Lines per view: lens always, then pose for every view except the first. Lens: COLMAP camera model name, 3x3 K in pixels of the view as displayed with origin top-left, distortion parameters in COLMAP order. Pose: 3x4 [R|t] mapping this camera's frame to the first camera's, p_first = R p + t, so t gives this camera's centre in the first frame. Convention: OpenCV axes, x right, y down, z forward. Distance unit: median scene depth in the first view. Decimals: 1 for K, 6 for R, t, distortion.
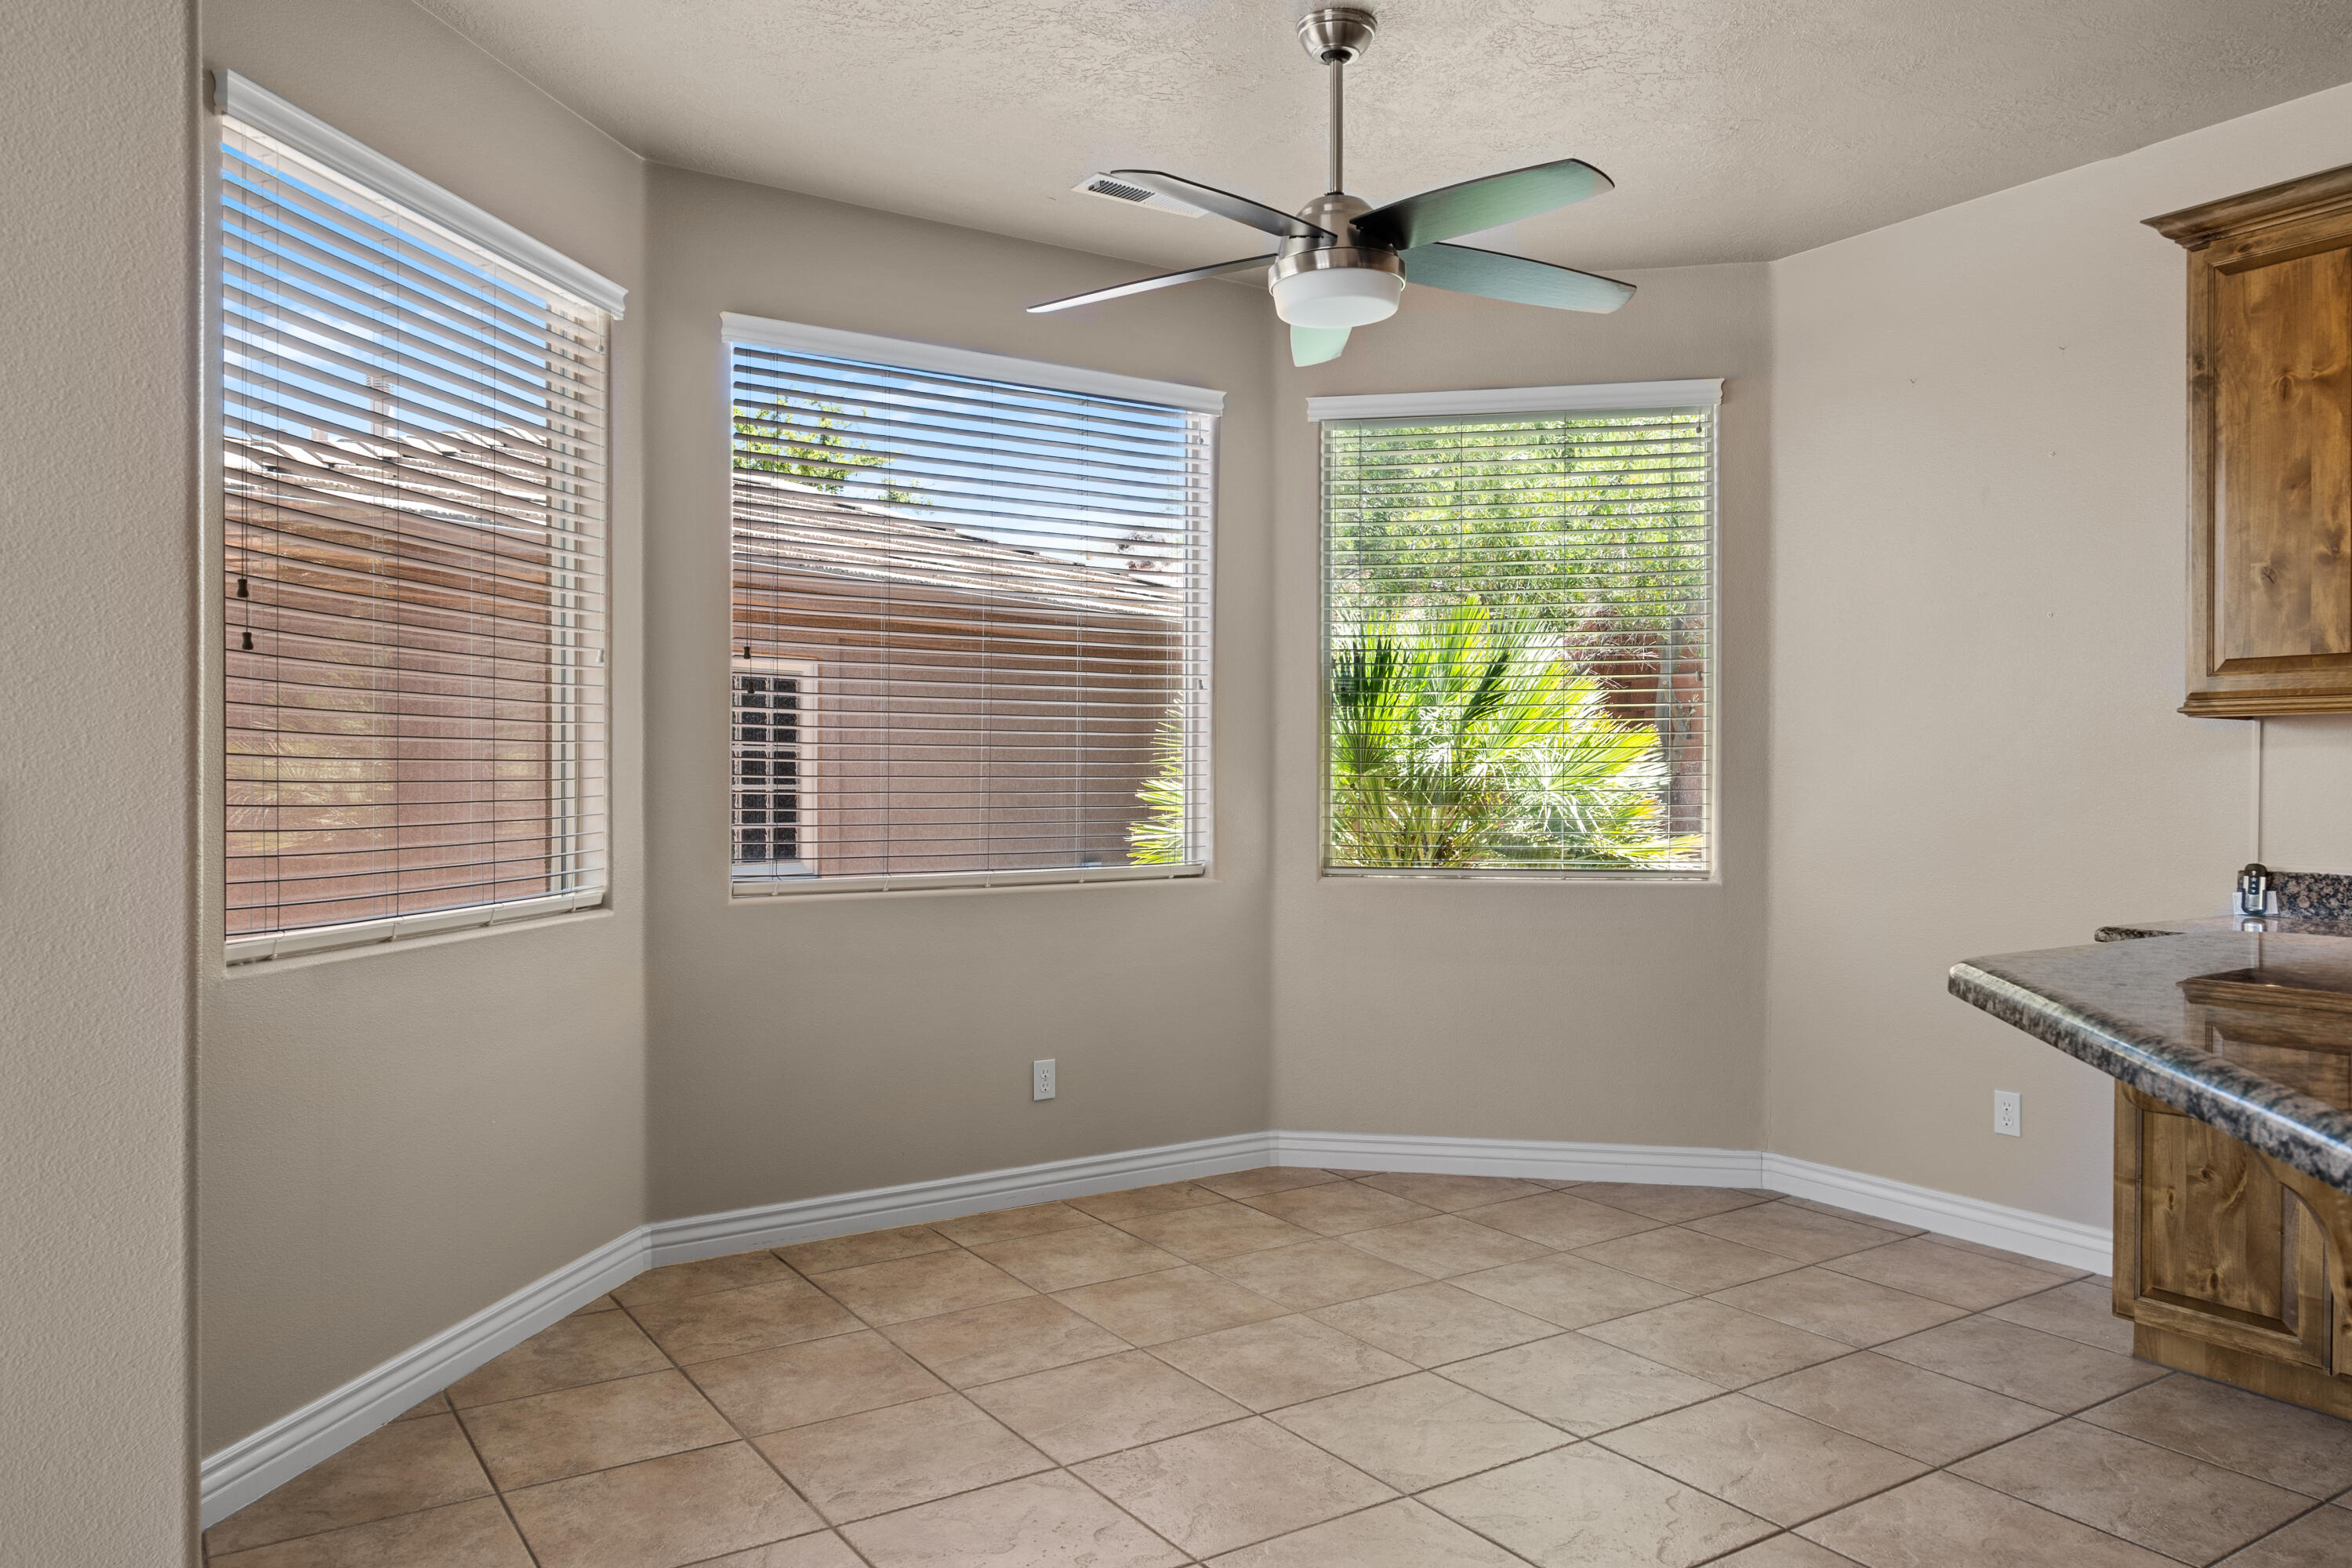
lens RADIAL K [[1627.7, 0, 1179.0], [0, 1627.7, 787.2], [0, 0, 1]] dist [-0.009411, -0.000634]
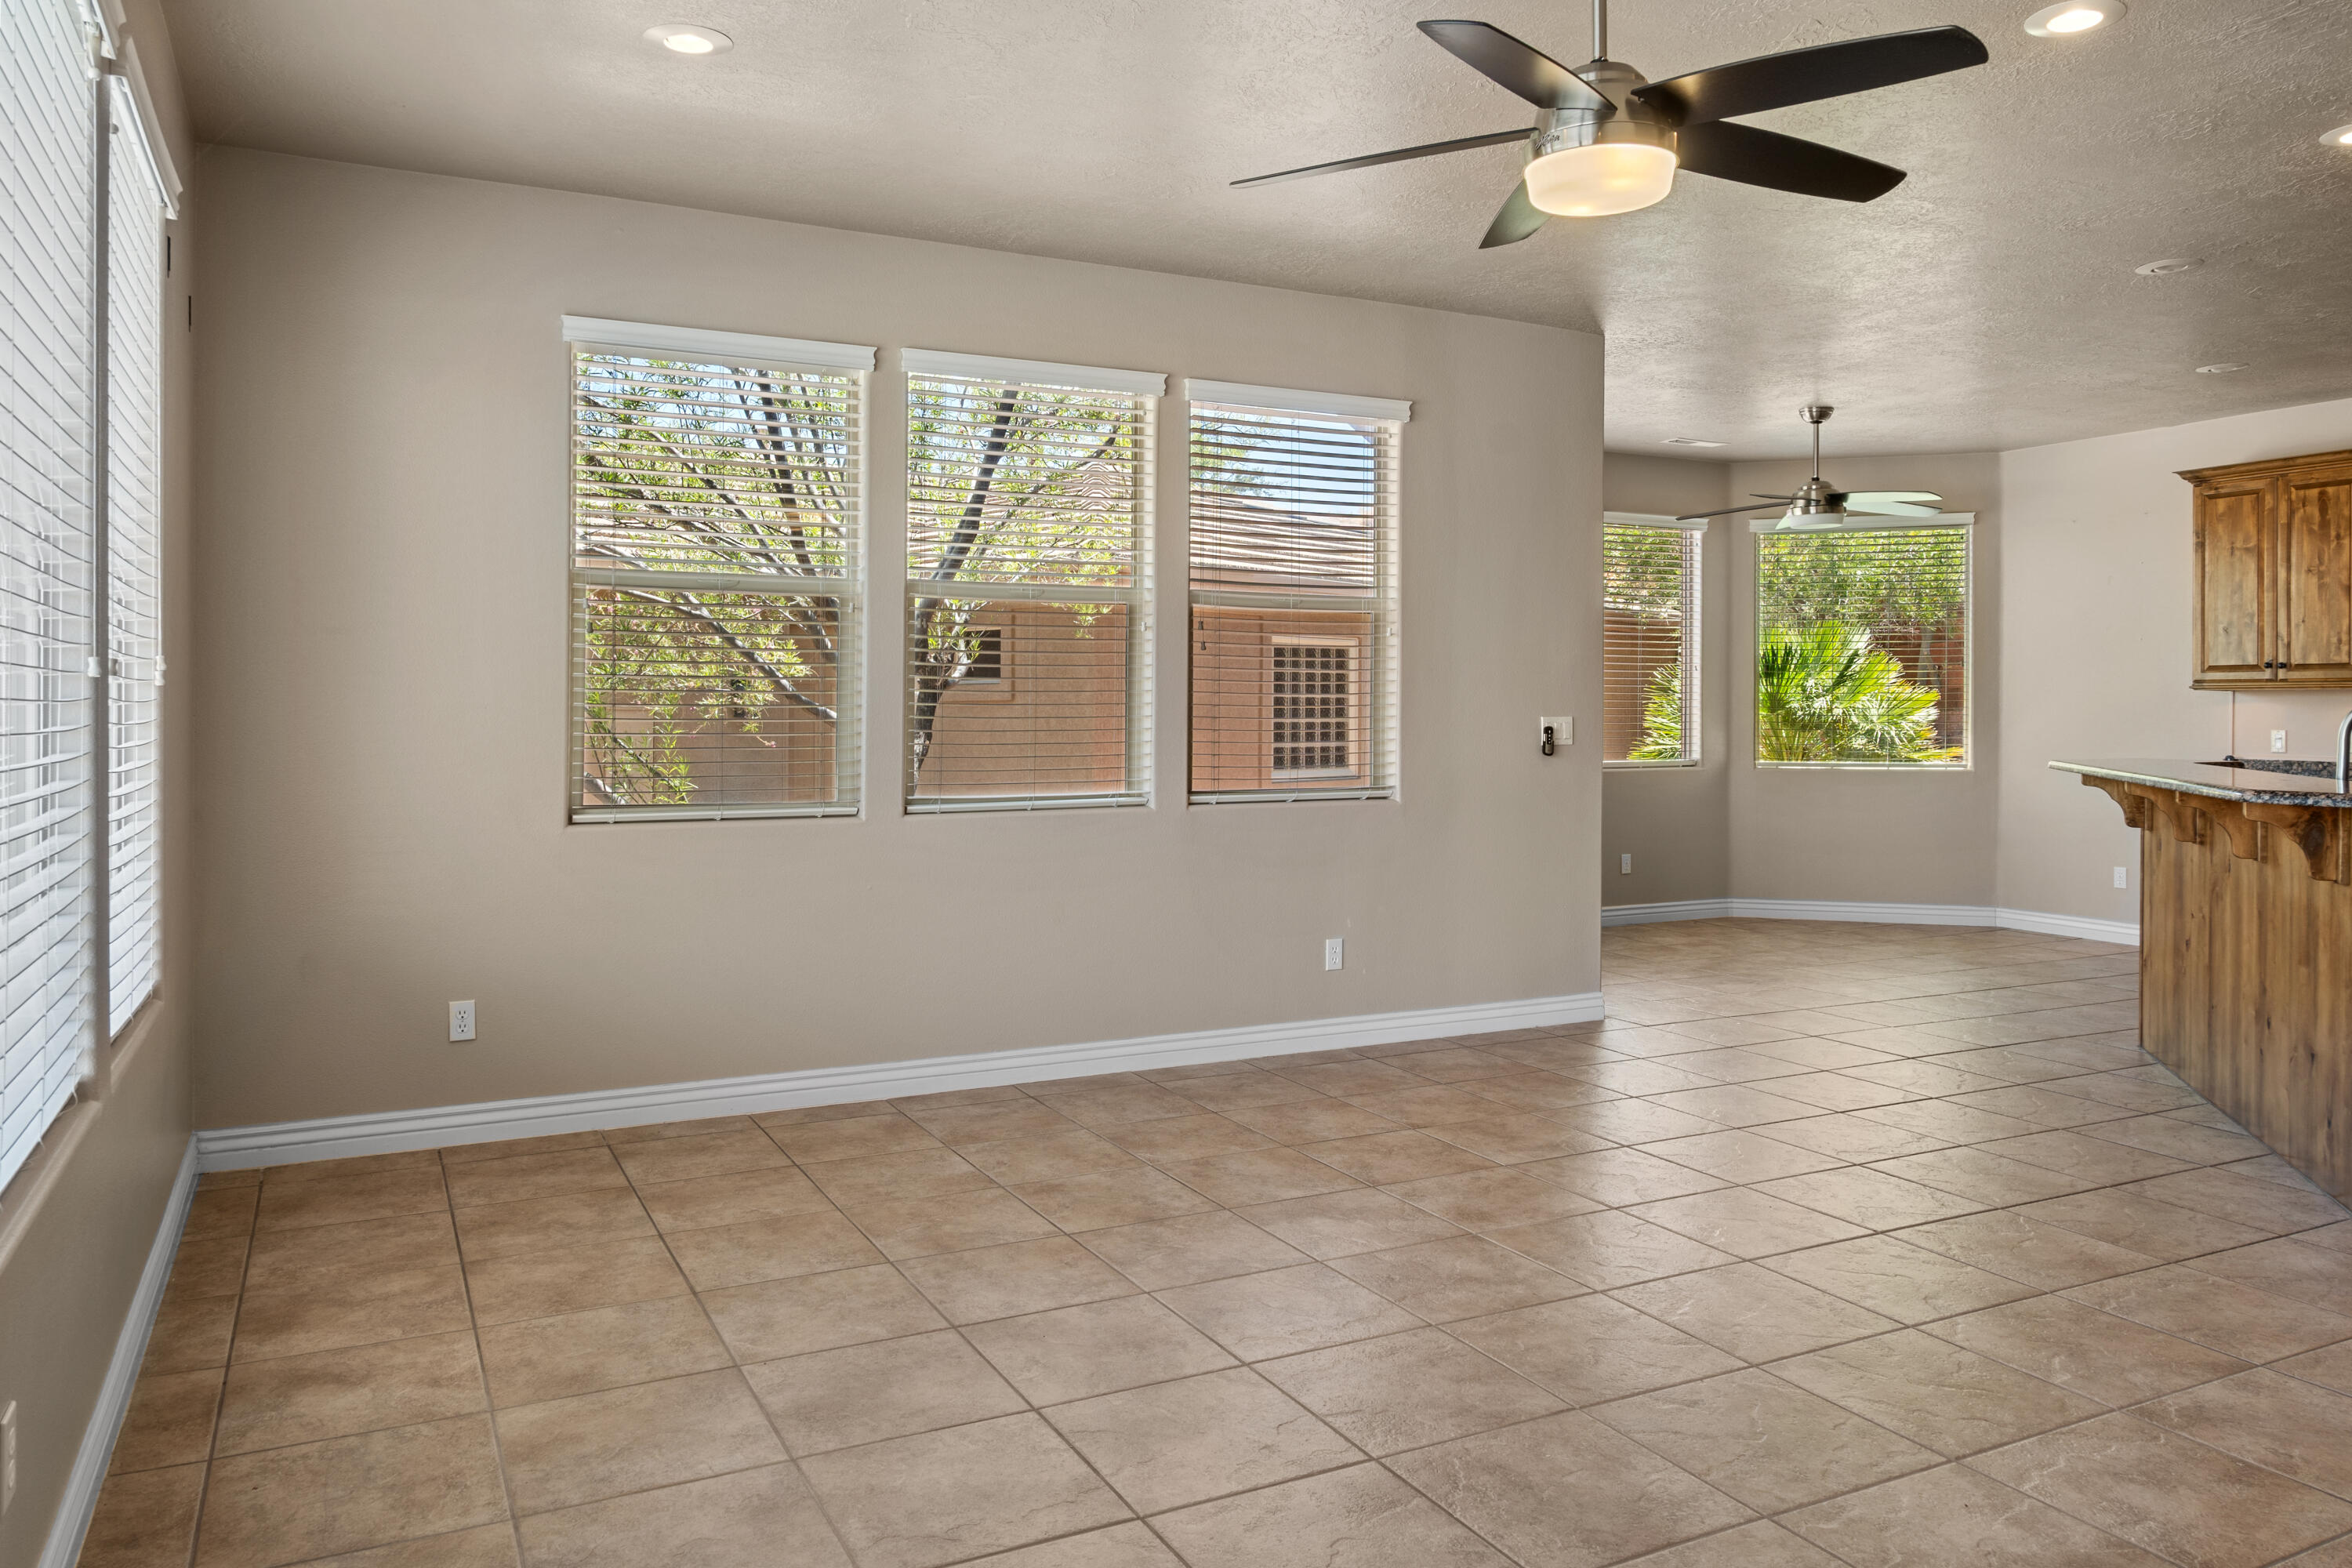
lens RADIAL K [[1627.7, 0, 1158.7], [0, 1627.7, 710.1], [0, 0, 1]] dist [-0.009411, -0.000634]
pose [[0.994854, -0.003876, -0.101249, -0.576362], [0.003630, 0.999990, -0.002609, -0.013990], [0.101258, 0.002228, 0.994858, -1.370052]]
